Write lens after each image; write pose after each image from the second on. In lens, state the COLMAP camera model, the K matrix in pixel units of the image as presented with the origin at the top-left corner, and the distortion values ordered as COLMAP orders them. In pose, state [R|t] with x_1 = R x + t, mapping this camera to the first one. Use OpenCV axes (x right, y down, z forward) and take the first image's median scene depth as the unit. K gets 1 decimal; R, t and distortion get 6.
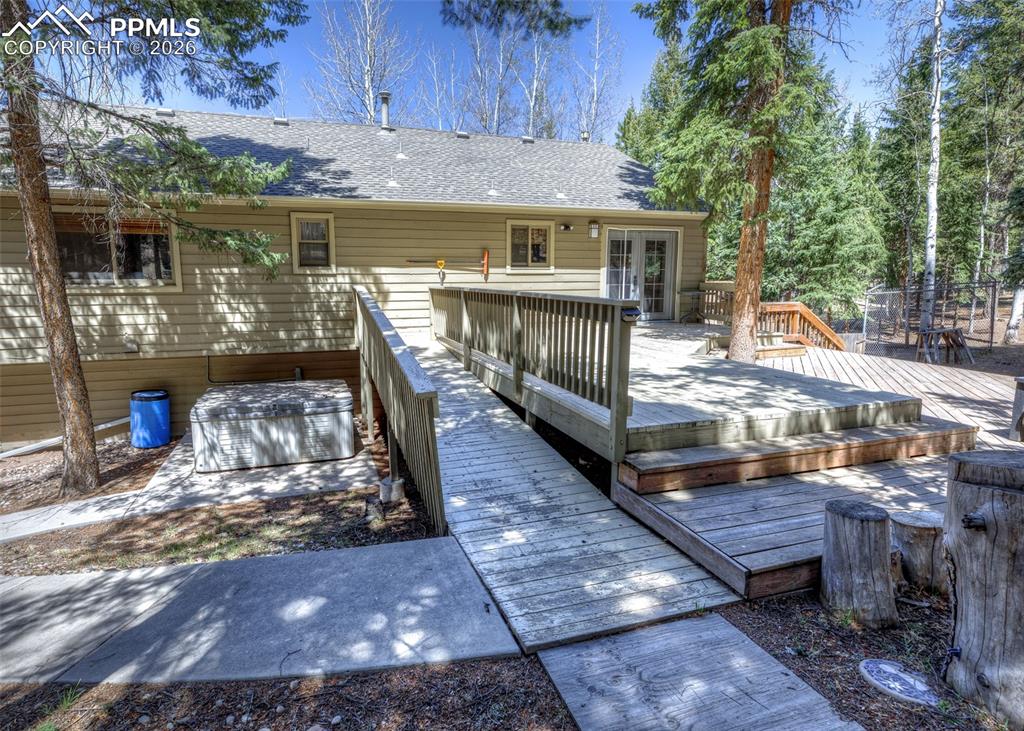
lens RADIAL K [[571.3, 0, 487.2], [0, 571.3, 359.7], [0, 0, 1]] dist [0.011872, 0.000334]
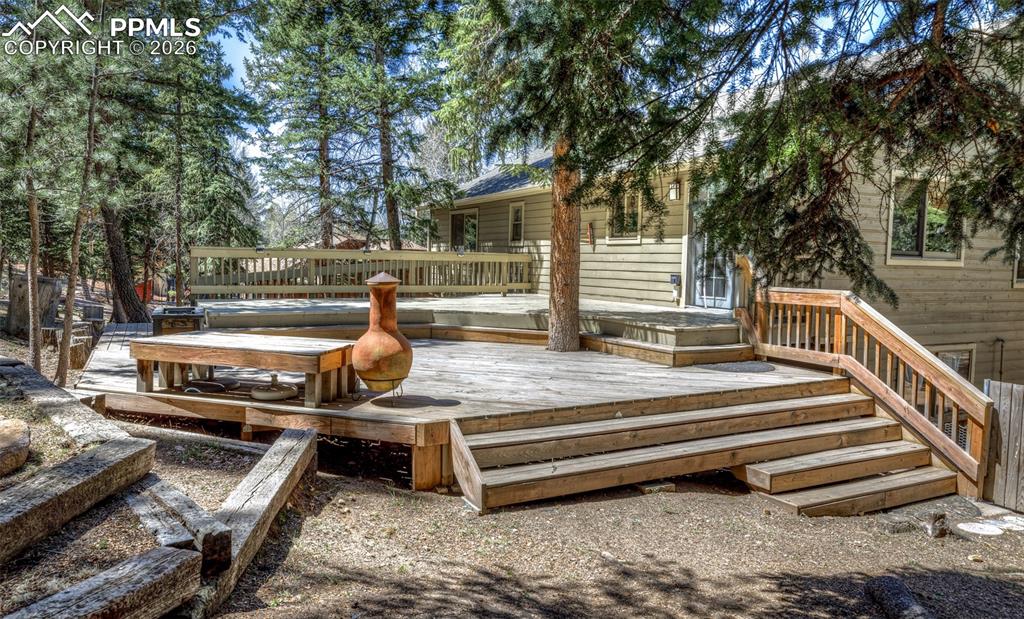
lens RADIAL K [[686.0, 0, 507.4], [0, 686.0, 304.3], [0, 0, 1]] dist [0.008236, 0.001970]
pose [[0.151044, 0.069572, -0.986076, 1.268171], [-0.164728, 0.985344, 0.044288, -0.077636], [0.974705, 0.155745, 0.160290, 0.703866]]
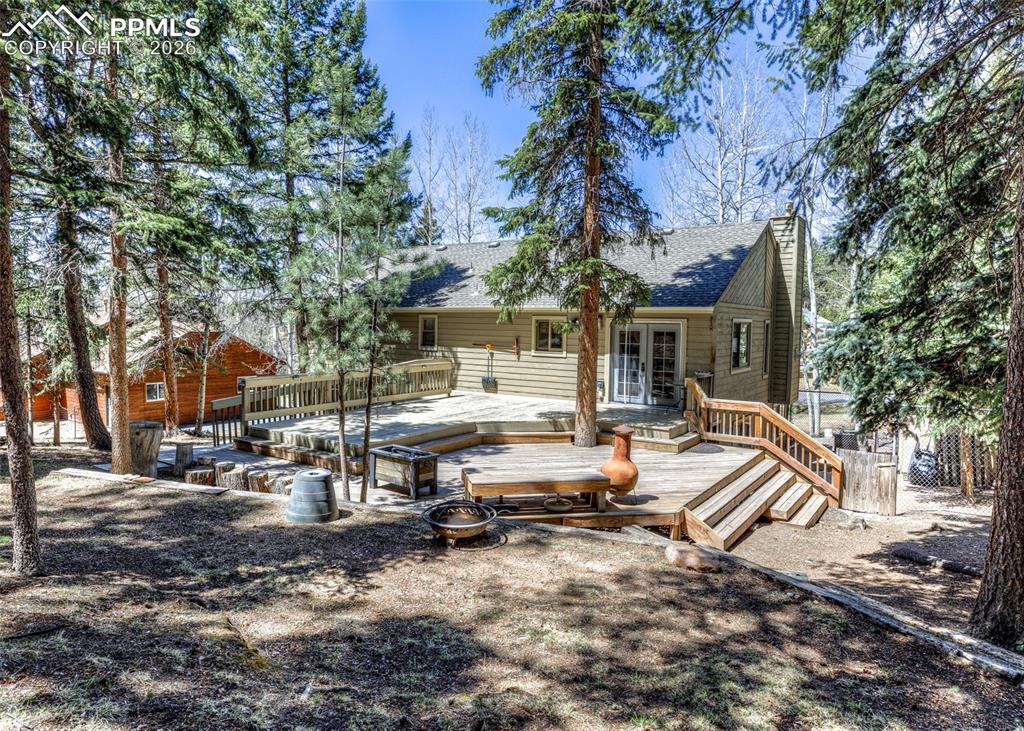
lens RADIAL K [[641.8, 0, 512.5], [0, 641.8, 363.4], [0, 0, 1]] dist [-0.000575, 0.000366]
pose [[0.599144, 0.065932, -0.797922, 1.289266], [-0.135328, 0.990604, -0.019762, -0.102988], [0.789121, 0.119822, 0.602437, 0.067183]]
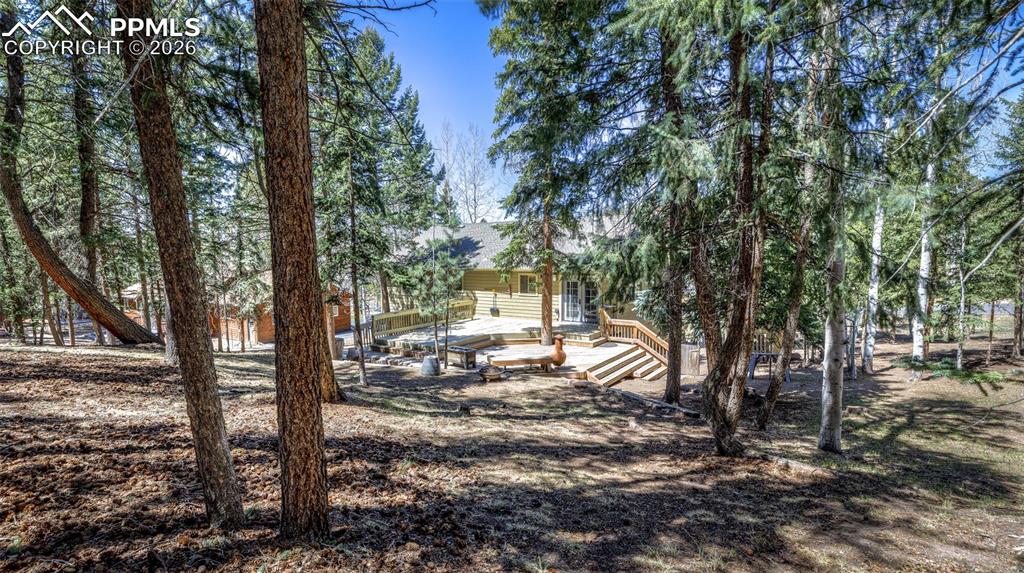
lens RADIAL K [[504.3, 0, 511.7], [0, 504.3, 292.2], [0, 0, 1]] dist [0.001357, 0.000017]
pose [[0.610656, 0.064468, -0.789267, 1.776332], [-0.114359, 0.993412, -0.007337, -0.154580], [0.783595, 0.094740, 0.614006, -0.323322]]
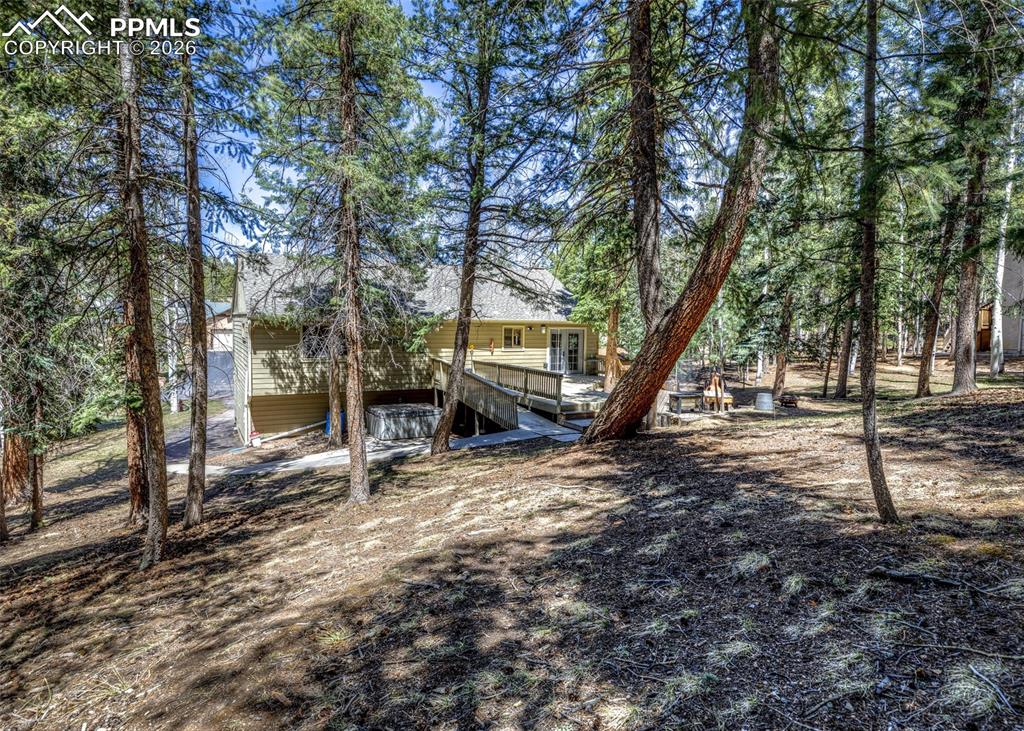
lens RADIAL K [[592.3, 0, 511.3], [0, 592.3, 366.1], [0, 0, 1]] dist [0.013654, -0.002611]
pose [[0.987222, 0.005902, 0.159242, -0.286179], [0.005191, 0.997592, -0.069157, 0.051442], [-0.159267, 0.069100, 0.984814, -1.149356]]
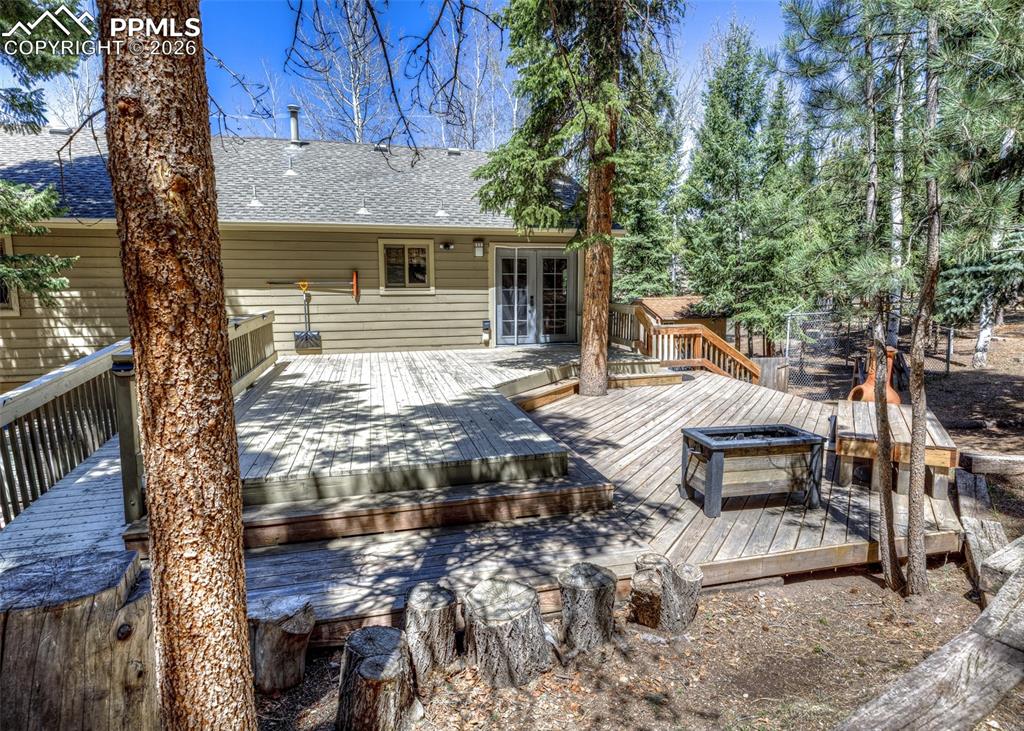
lens RADIAL K [[592.3, 0, 514.0], [0, 592.3, 363.1], [0, 0, 1]] dist [0.013654, -0.002611]
pose [[0.998139, 0.007282, -0.060540, 0.341340], [-0.007879, 0.999923, -0.009618, -0.029930], [0.060465, 0.010077, 0.998119, 0.021526]]
